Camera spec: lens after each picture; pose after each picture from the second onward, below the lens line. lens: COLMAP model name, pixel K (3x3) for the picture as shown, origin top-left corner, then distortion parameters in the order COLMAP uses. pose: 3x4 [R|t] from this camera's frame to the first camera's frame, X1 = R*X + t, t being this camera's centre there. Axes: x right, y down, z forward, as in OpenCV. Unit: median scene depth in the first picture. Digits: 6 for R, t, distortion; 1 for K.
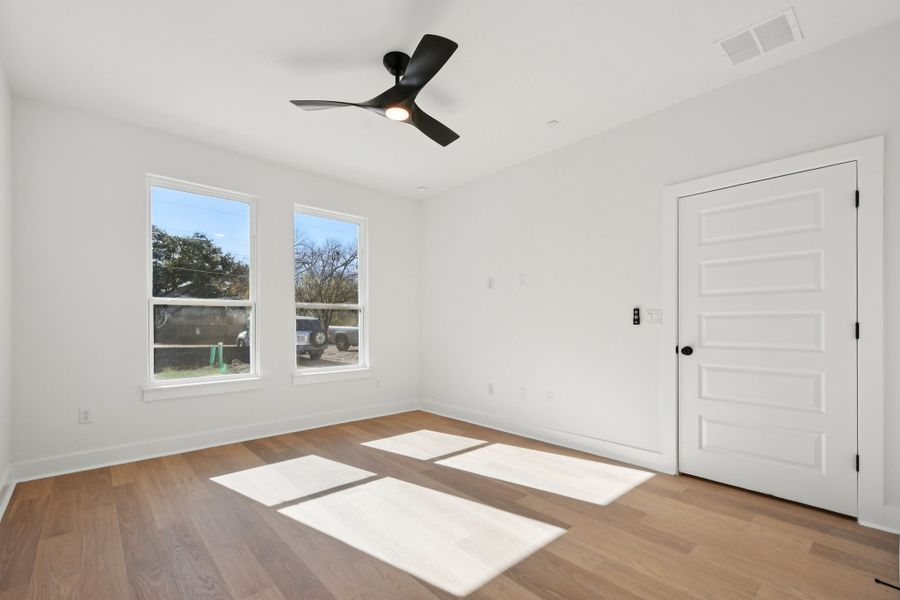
lens RADIAL K [[397.3, 0, 437.9], [0, 397.3, 319.2], [0, 0, 1]] dist [0.004351, -0.003773]
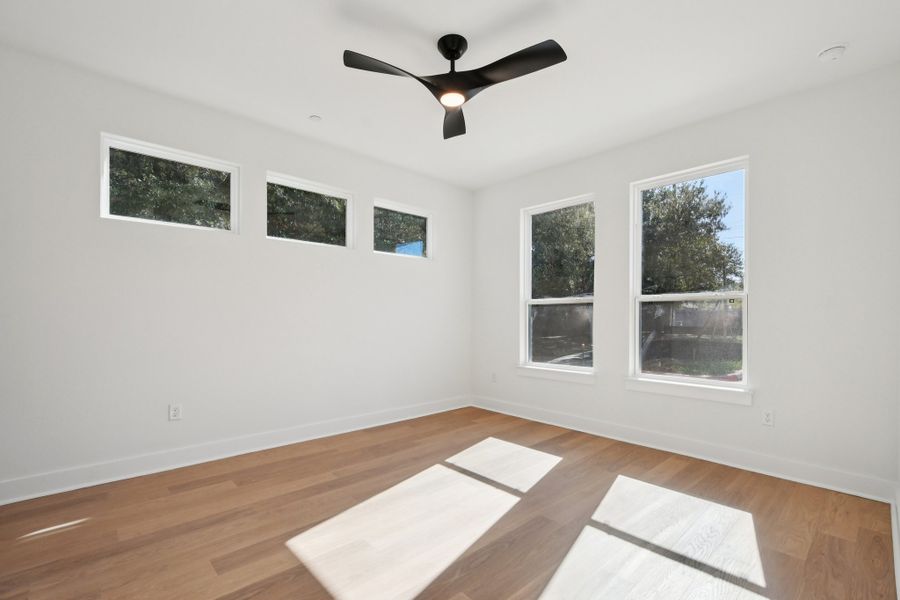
lens RADIAL K [[397.3, 0, 450.3], [0, 397.3, 322.0], [0, 0, 1]] dist [0.004351, -0.003773]
pose [[0.024316, 0.011986, -0.999632, 0.576675], [0.008836, 0.999886, 0.012204, 0.002642], [0.999665, -0.009129, 0.024208, 0.660237]]
